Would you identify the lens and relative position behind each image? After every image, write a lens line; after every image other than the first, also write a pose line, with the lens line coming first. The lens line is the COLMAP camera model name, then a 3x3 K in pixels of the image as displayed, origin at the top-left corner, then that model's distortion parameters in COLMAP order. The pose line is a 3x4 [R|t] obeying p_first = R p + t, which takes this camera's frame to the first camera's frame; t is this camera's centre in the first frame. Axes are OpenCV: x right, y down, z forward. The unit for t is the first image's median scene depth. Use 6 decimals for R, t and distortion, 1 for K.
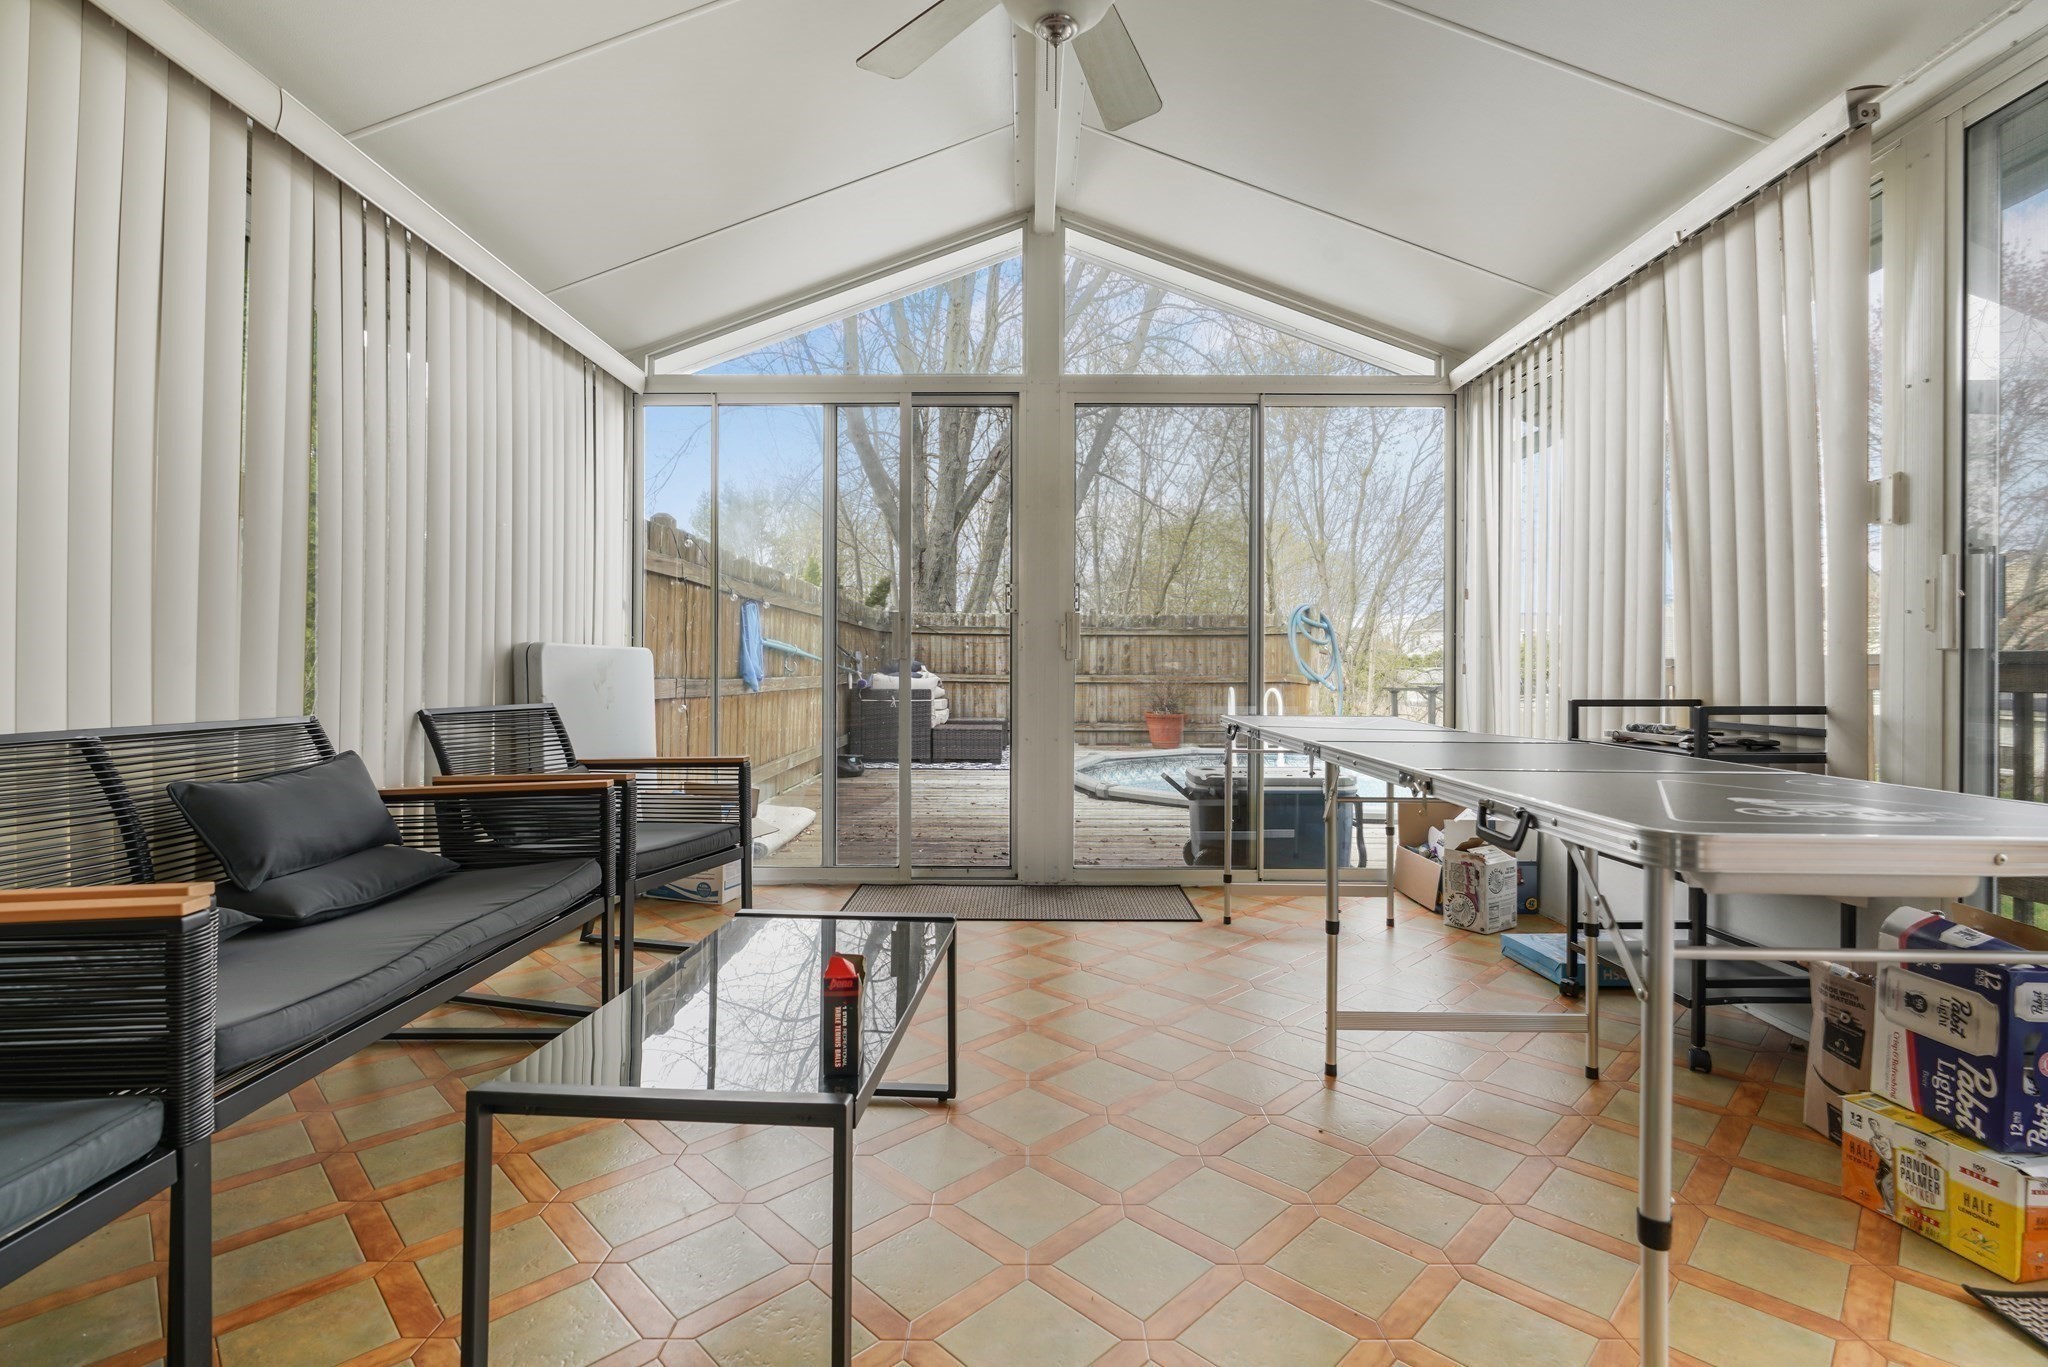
lens RADIAL K [[942.8, 0, 1024.0], [0, 942.8, 683.5], [0, 0, 1]] dist [-0.015794, 0.007249]
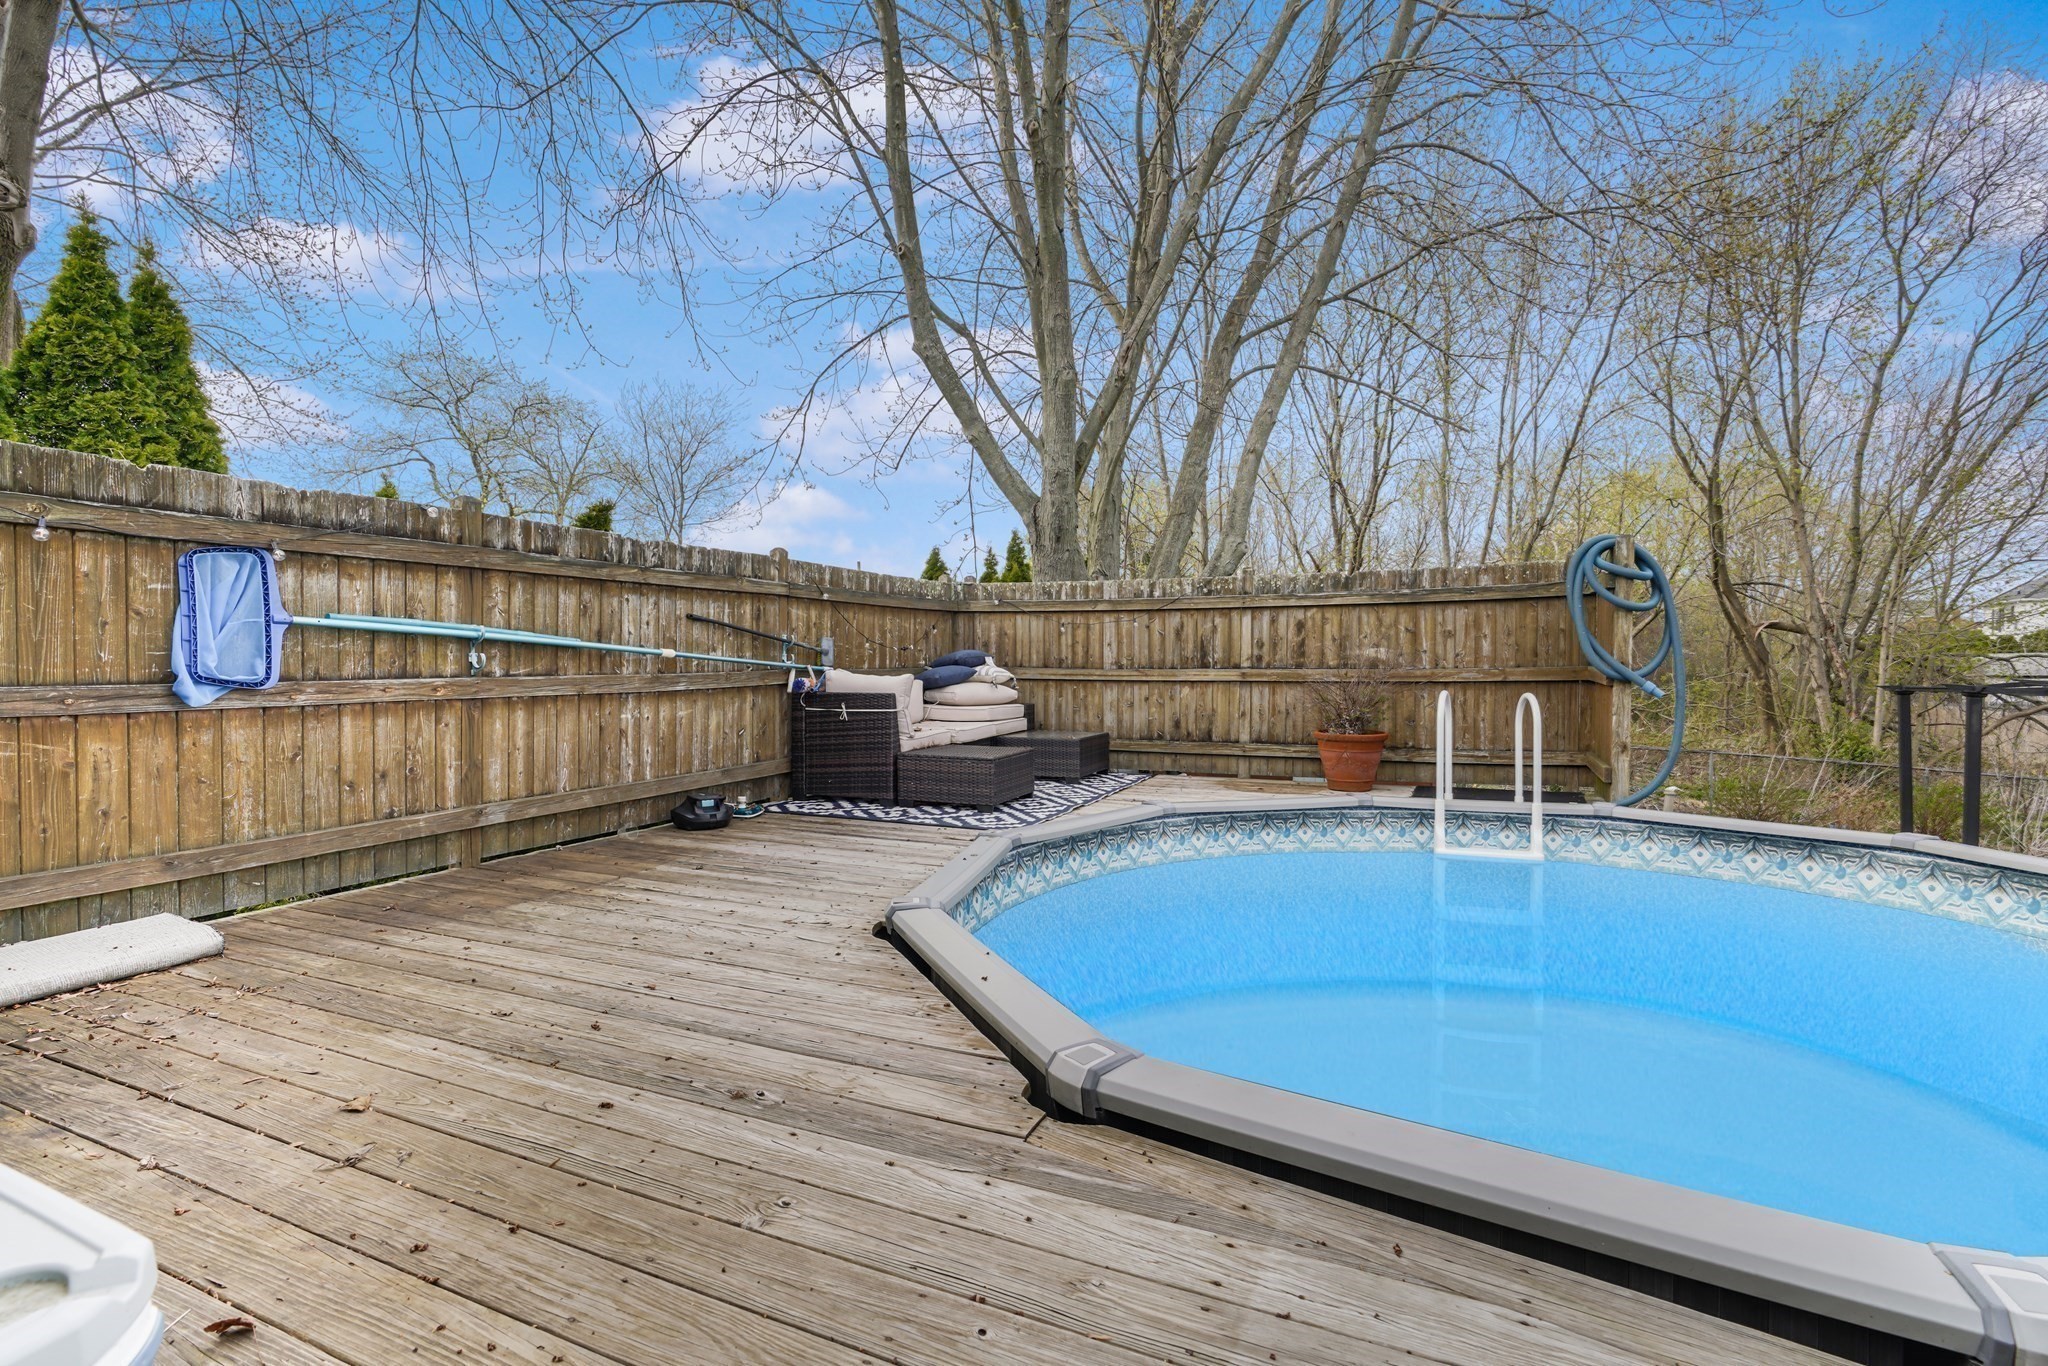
lens RADIAL K [[950.1, 0, 1028.0], [0, 950.1, 688.6], [0, 0, 1]] dist [-0.014953, 0.007359]
pose [[0.913833, 0.004481, -0.406066, 0.594189], [0.001166, 0.999906, 0.013659, -0.014047], [0.406089, -0.012956, 0.913742, 1.018327]]
